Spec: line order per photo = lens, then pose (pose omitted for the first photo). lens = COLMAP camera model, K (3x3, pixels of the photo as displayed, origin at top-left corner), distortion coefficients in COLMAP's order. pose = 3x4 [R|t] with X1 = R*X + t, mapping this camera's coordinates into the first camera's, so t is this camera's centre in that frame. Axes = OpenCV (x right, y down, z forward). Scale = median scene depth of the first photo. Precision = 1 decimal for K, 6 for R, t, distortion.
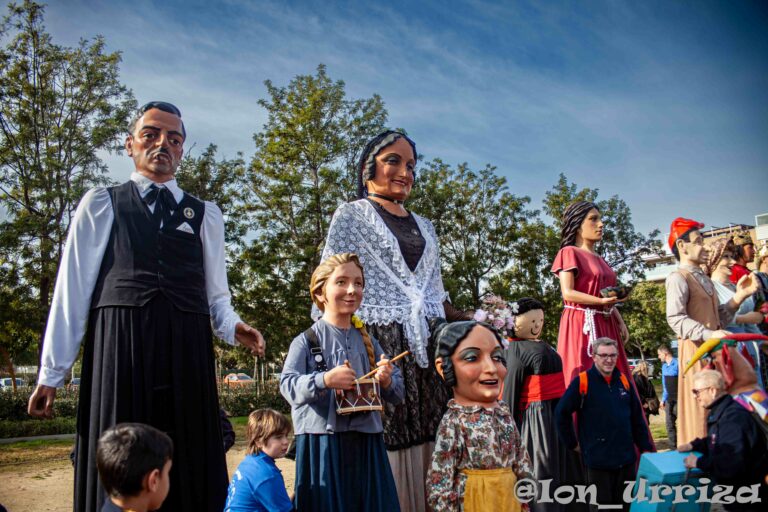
lens RADIAL K [[619.6, 0, 378.6], [0, 619.6, 252.7], [0, 0, 1]] dist [-0.142367, 0.100851]
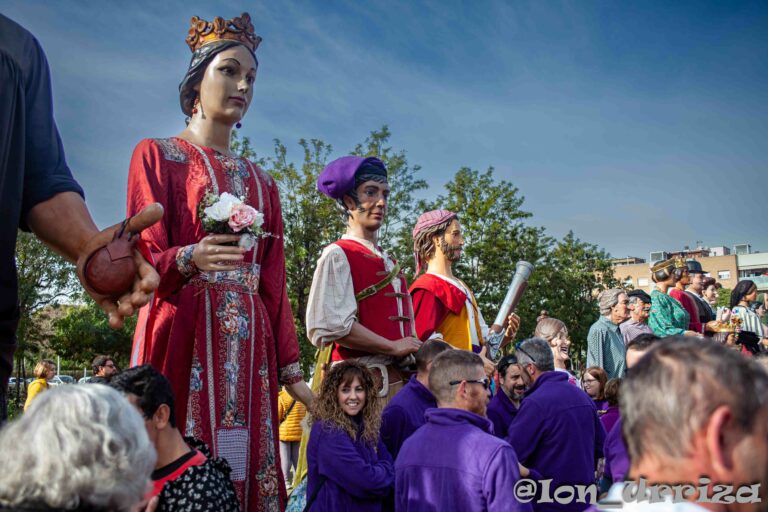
lens RADIAL K [[731.3, 0, 360.1], [0, 731.3, 254.6], [0, 0, 1]] dist [-0.114338, 0.136542]
pose [[0.959685, 0.068814, 0.272525, -0.593243], [-0.074715, 0.997141, 0.011320, -0.057542], [-0.270966, -0.031225, 0.962082, -0.437304]]
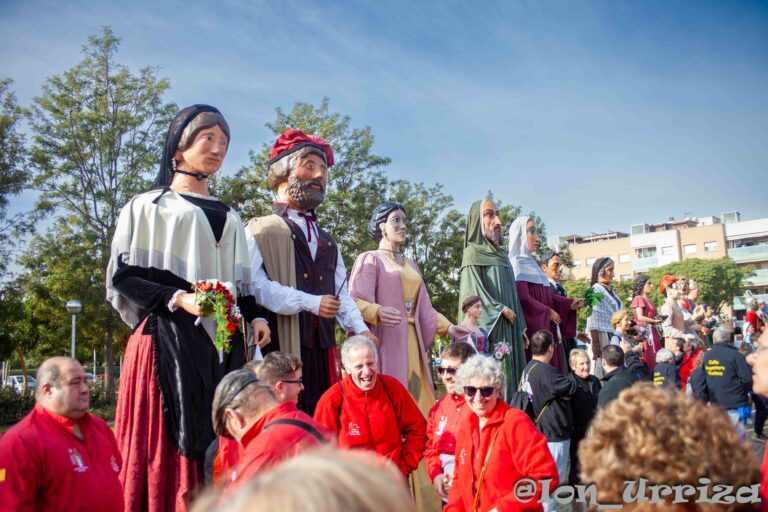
lens RADIAL K [[670.3, 0, 384.5], [0, 670.3, 287.6], [0, 0, 1]] dist [-0.001976, -0.161441]
pose [[0.972269, 0.022237, 0.232808, -0.174646], [-0.038752, 0.997027, 0.066606, -0.025194], [-0.230634, -0.073780, 0.970239, -0.172300]]
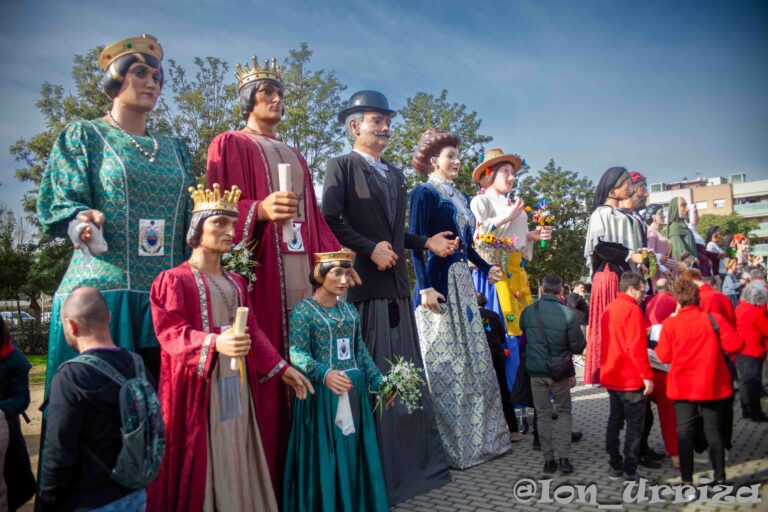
lens RADIAL K [[619.6, 0, 378.6], [0, 619.6, 252.7], [0, 0, 1]] dist [-0.142367, 0.100851]
pose [[0.979419, 0.019966, 0.200850, -0.354539], [-0.040222, 0.994444, 0.097280, -0.036894], [-0.197792, -0.103357, 0.974780, -0.285394]]
